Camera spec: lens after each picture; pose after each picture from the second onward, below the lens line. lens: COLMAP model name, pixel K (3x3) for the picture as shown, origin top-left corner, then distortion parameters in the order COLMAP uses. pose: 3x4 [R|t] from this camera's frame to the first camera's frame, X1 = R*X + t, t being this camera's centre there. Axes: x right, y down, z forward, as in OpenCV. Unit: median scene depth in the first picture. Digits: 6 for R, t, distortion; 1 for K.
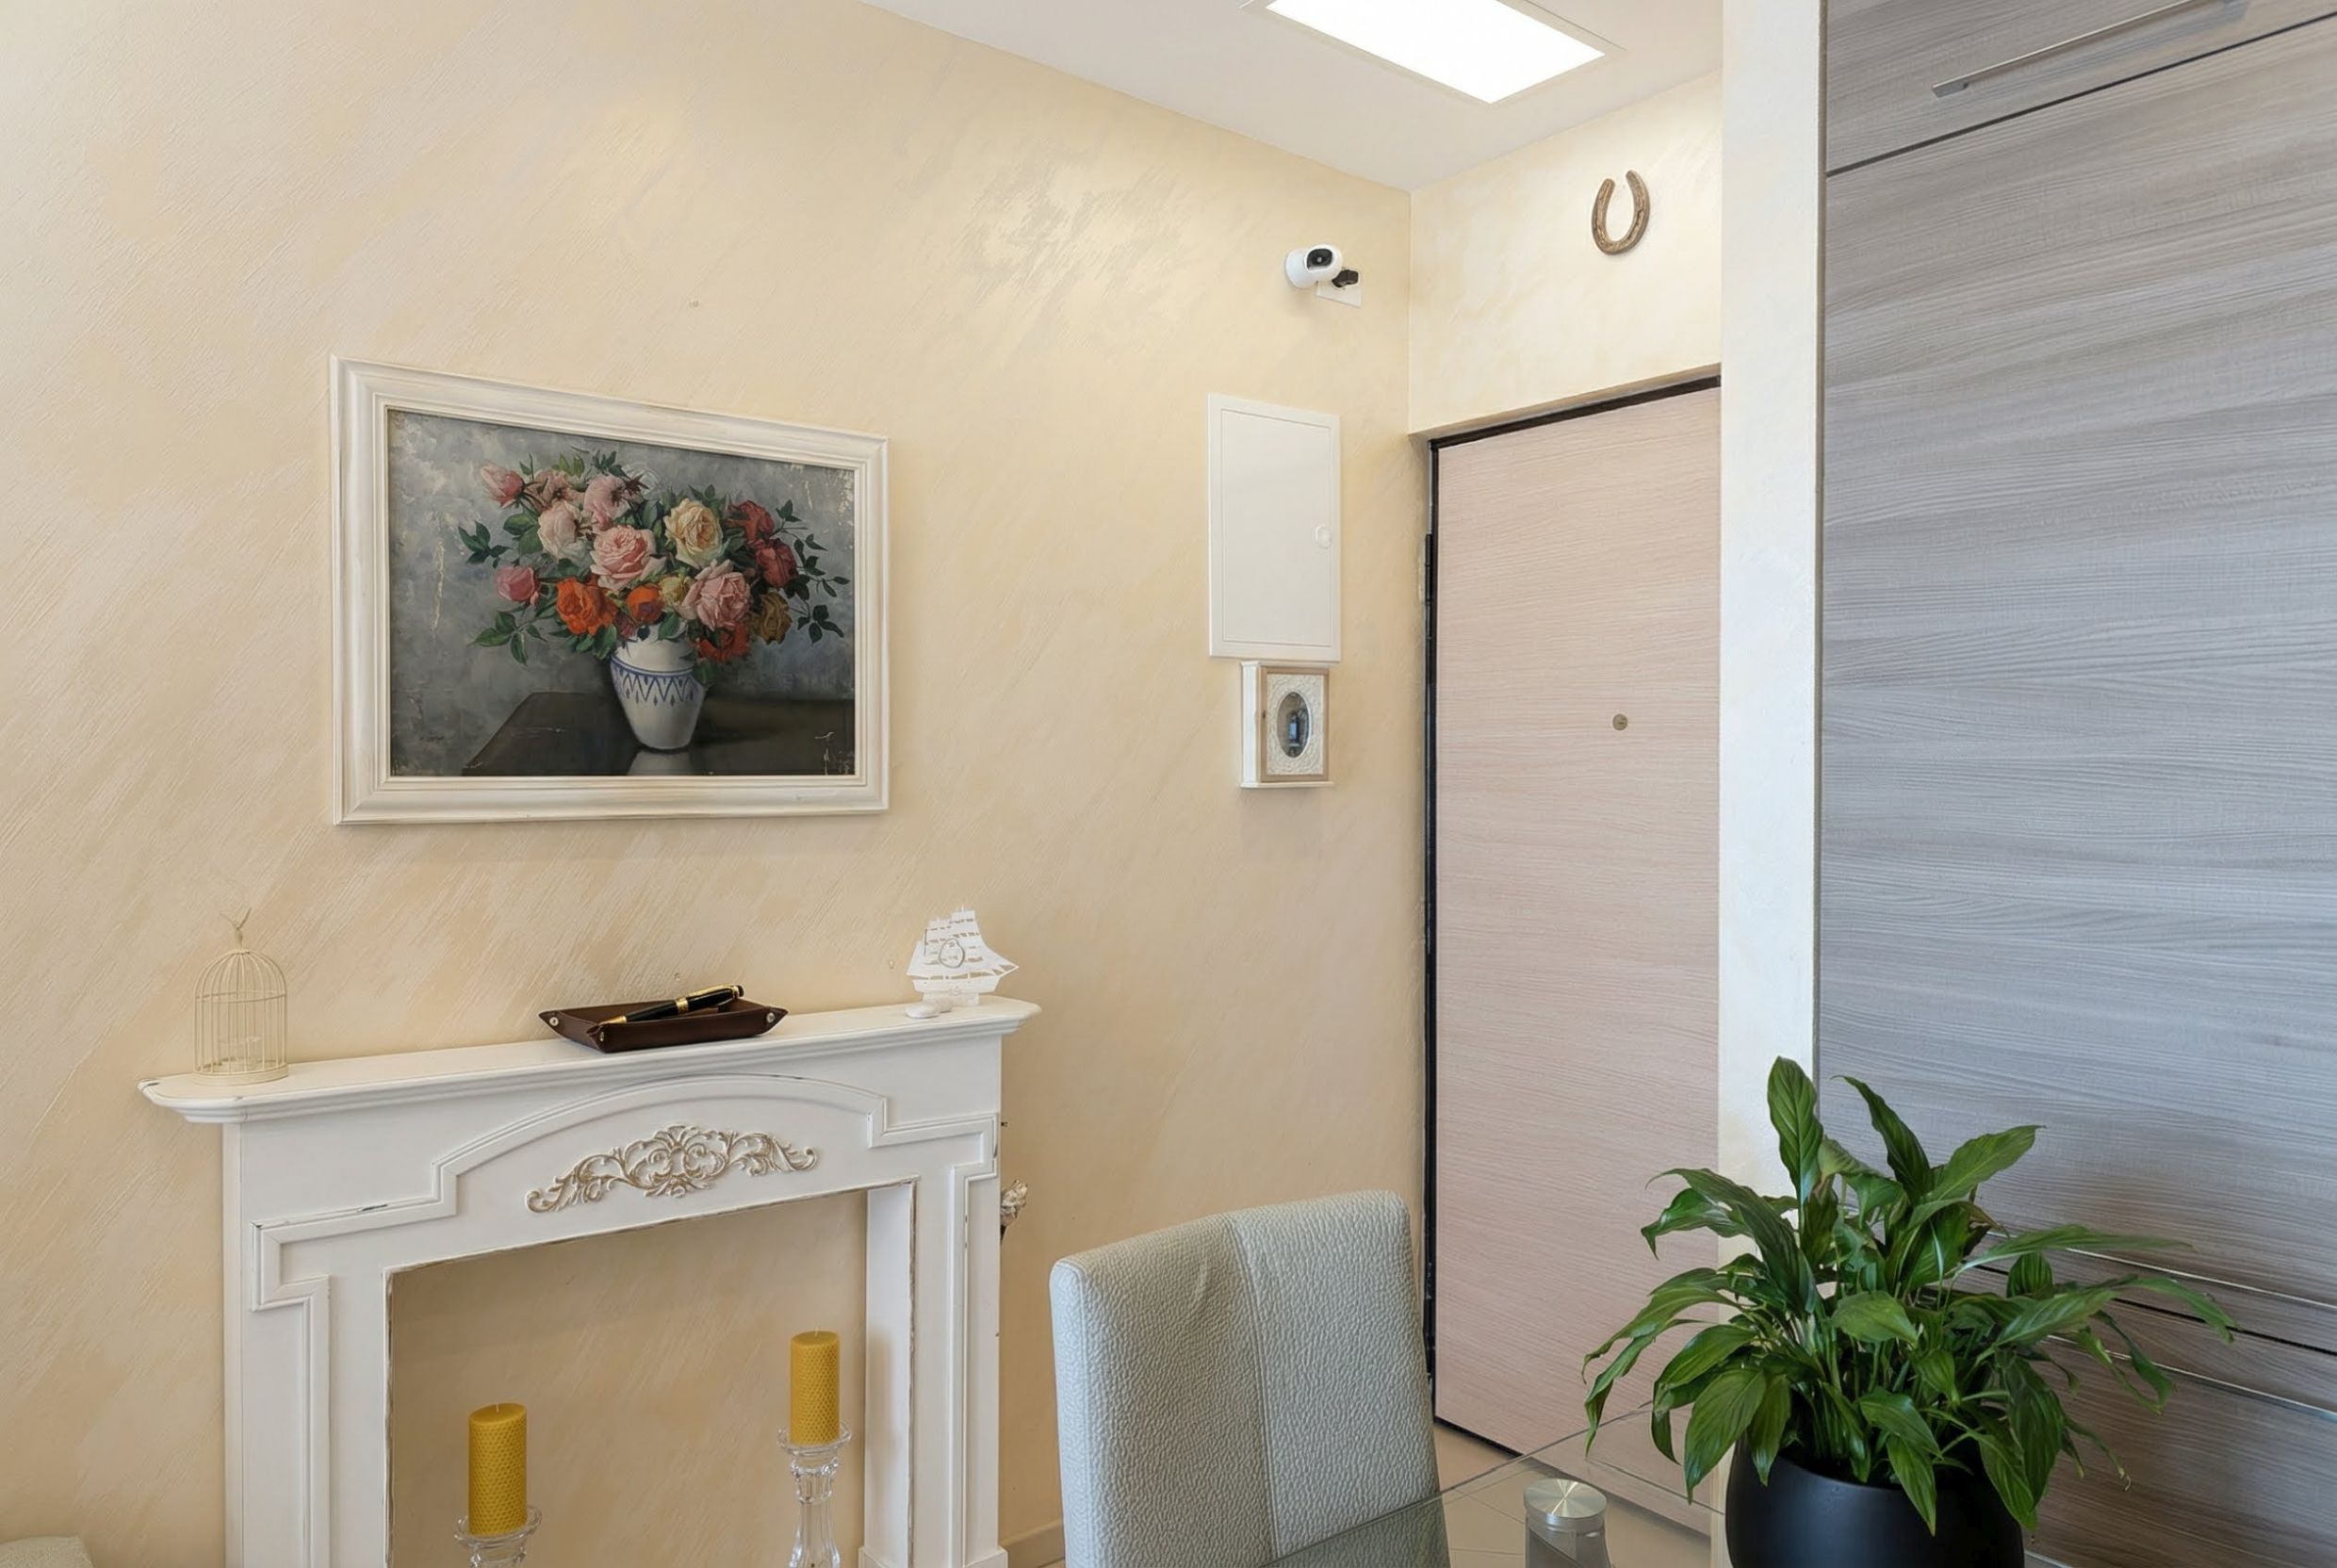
lens RADIAL K [[1523.2, 0, 1260.5], [0, 1523.2, 786.0], [0, 0, 1]] dist [0.025900, 0.000134]
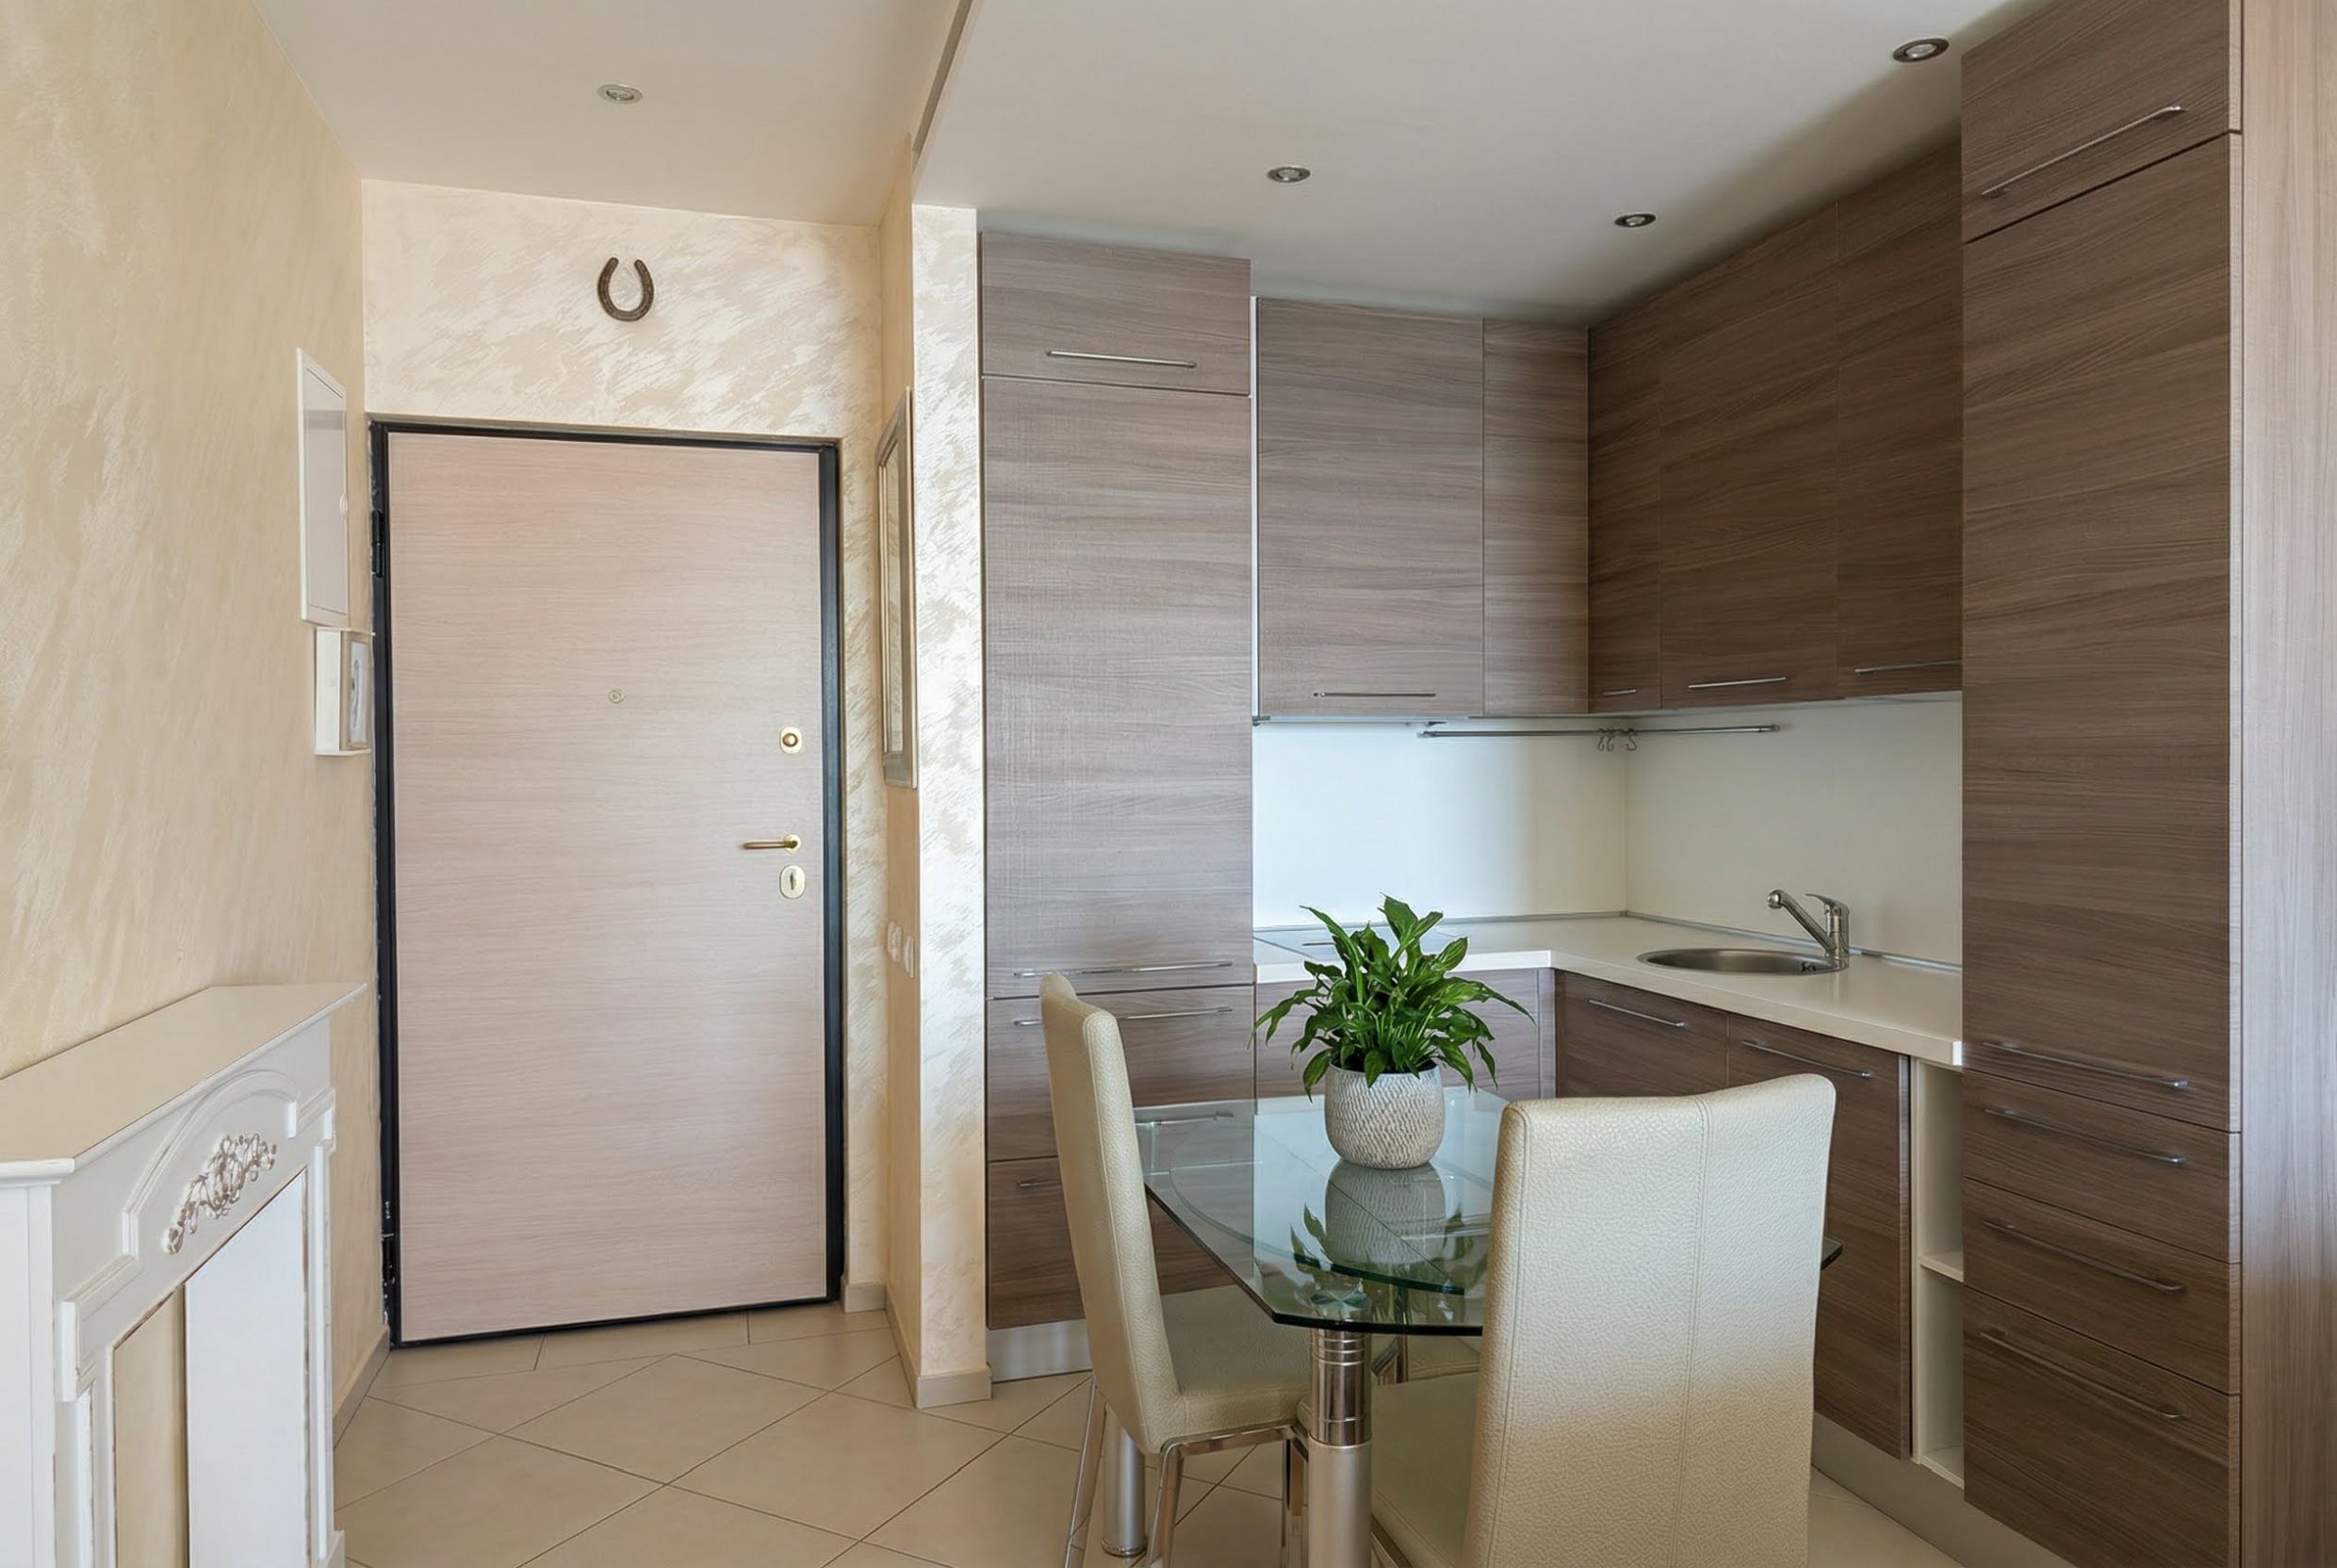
lens RADIAL K [[1472.6, 0, 1168.5], [0, 1472.6, 784.0], [0, 0, 1]] dist [0.000593, -0.000504]
pose [[0.385365, -0.031504, 0.922226, -0.865358], [0.022395, 0.999442, 0.024784, 0.011544], [-0.922492, 0.011102, 0.385855, 0.159833]]
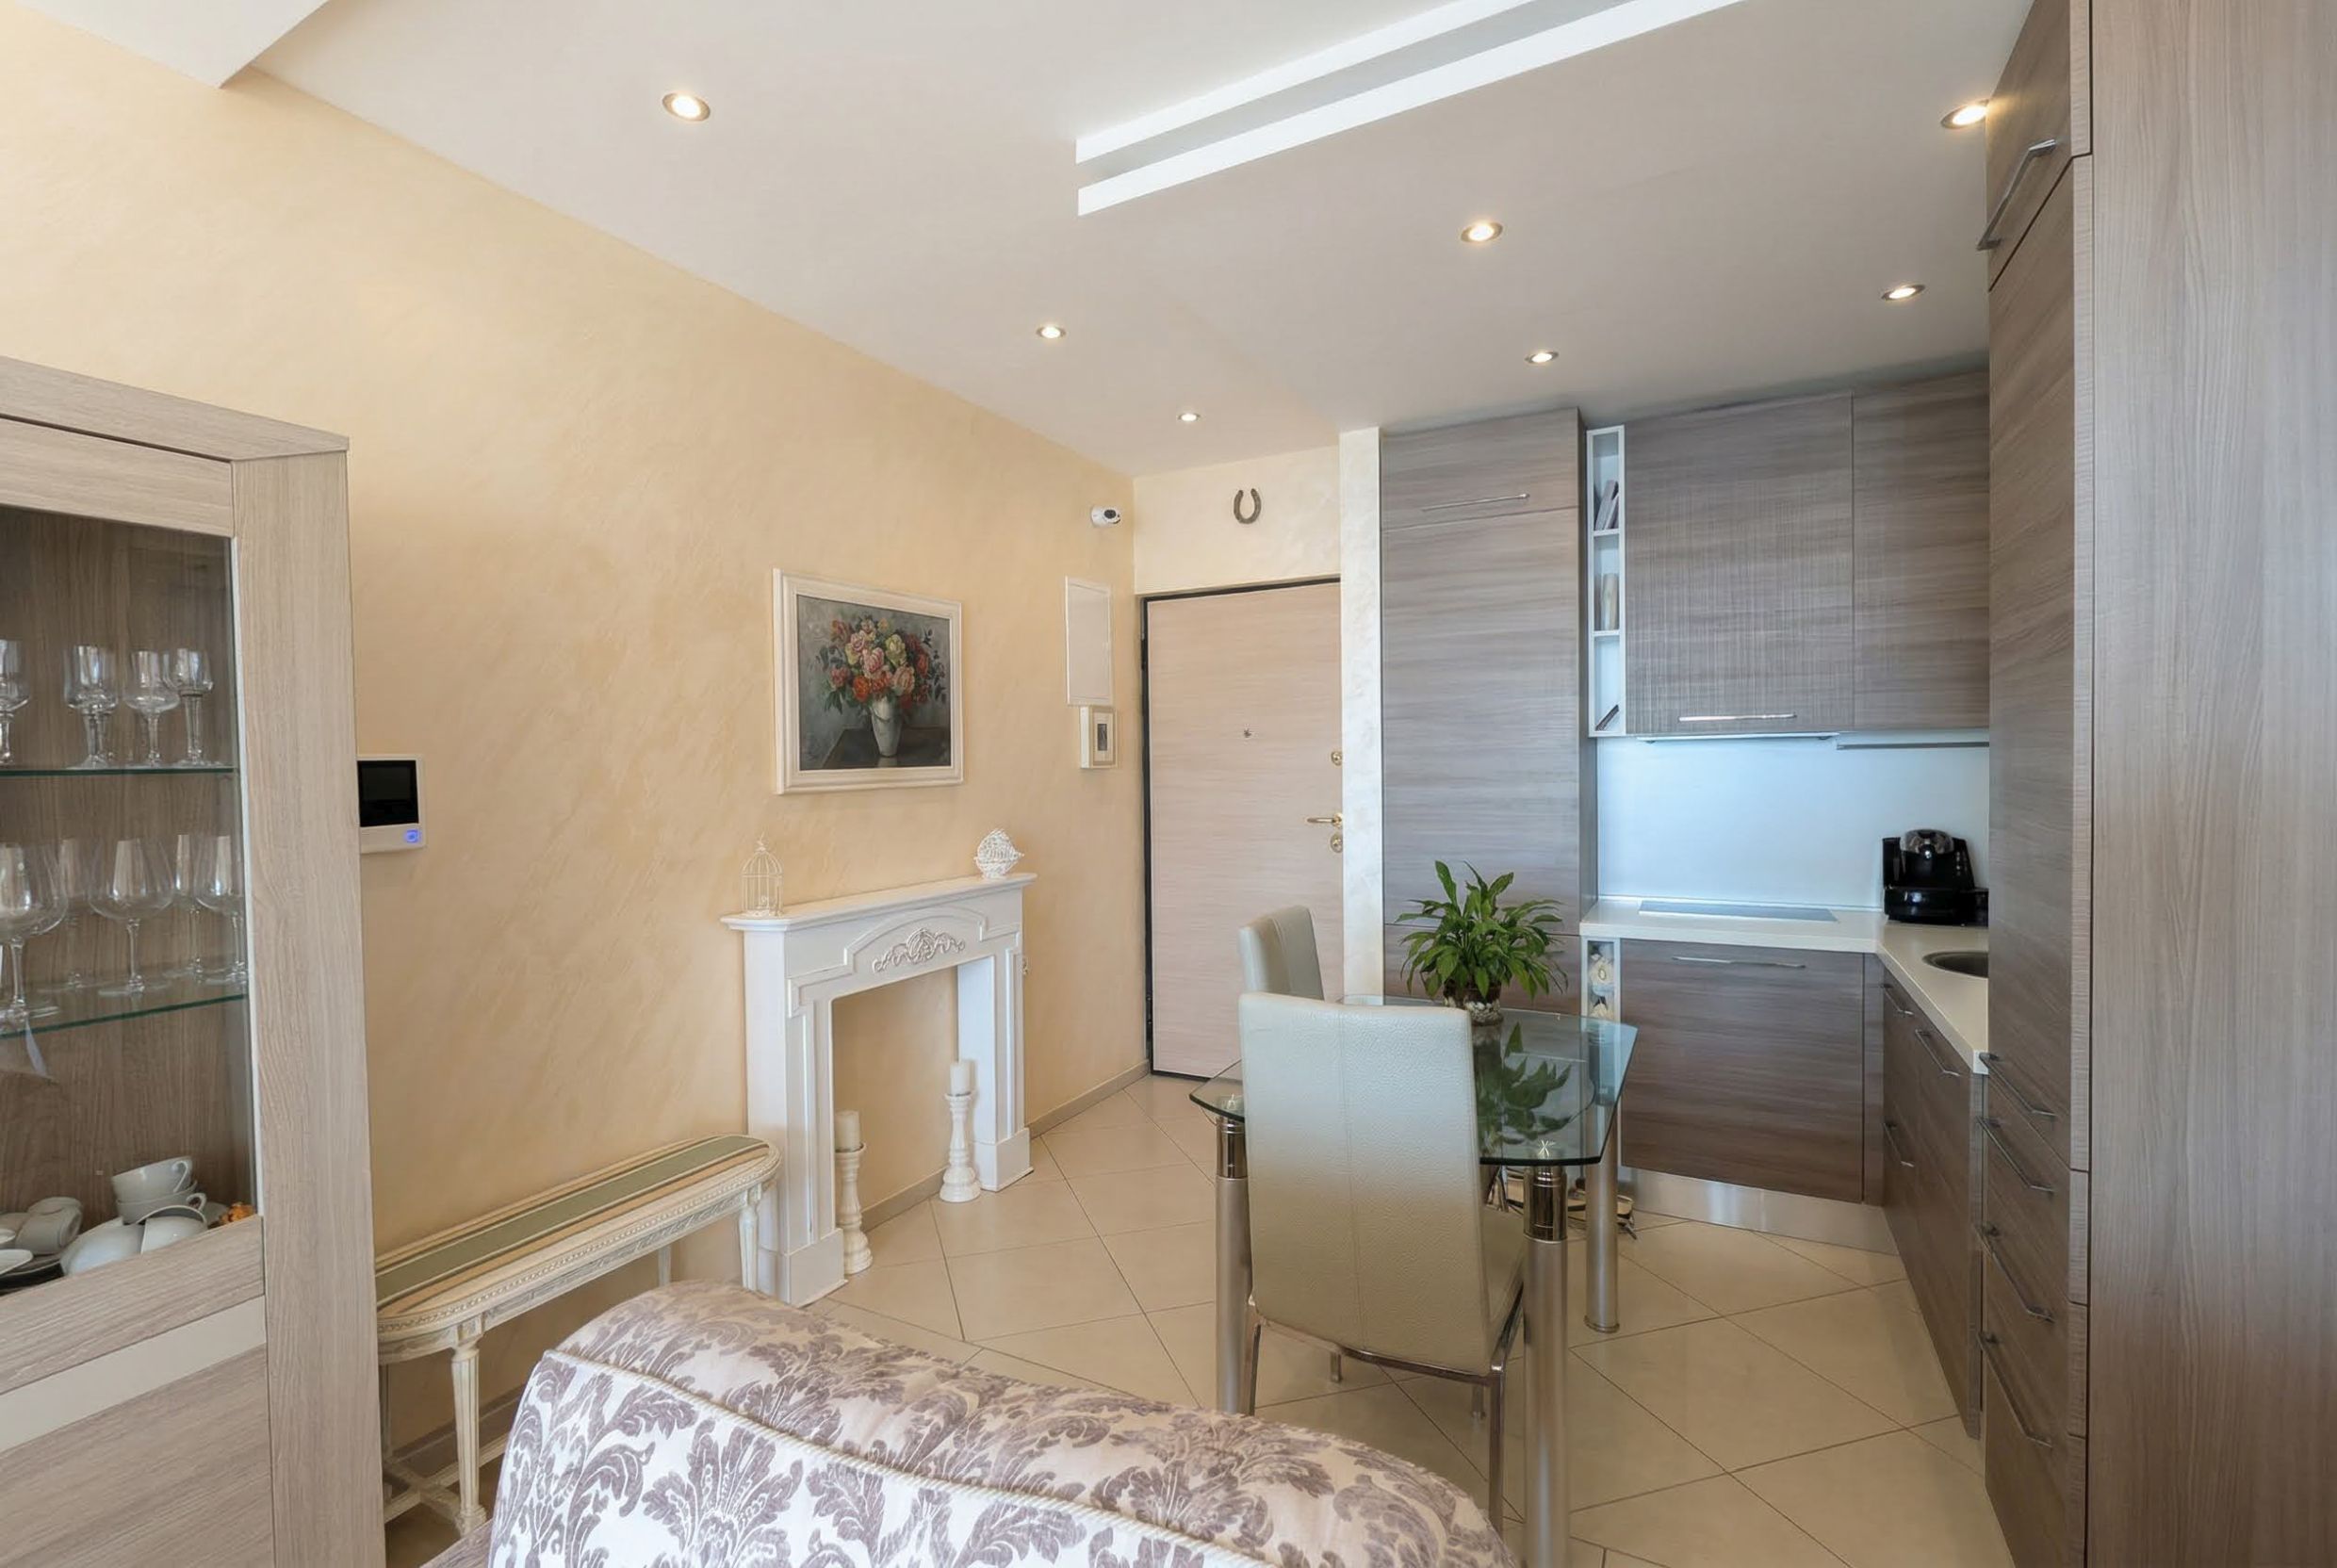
lens RADIAL K [[1030.9, 0, 1168.5], [0, 1030.9, 784.0], [0, 0, 1]] dist [0.000250, 0.000063]
pose [[0.925017, -0.033488, 0.378448, -0.549290], [0.028951, 0.999425, 0.017673, 0.001473], [-0.378822, -0.005391, 0.925454, -0.422510]]
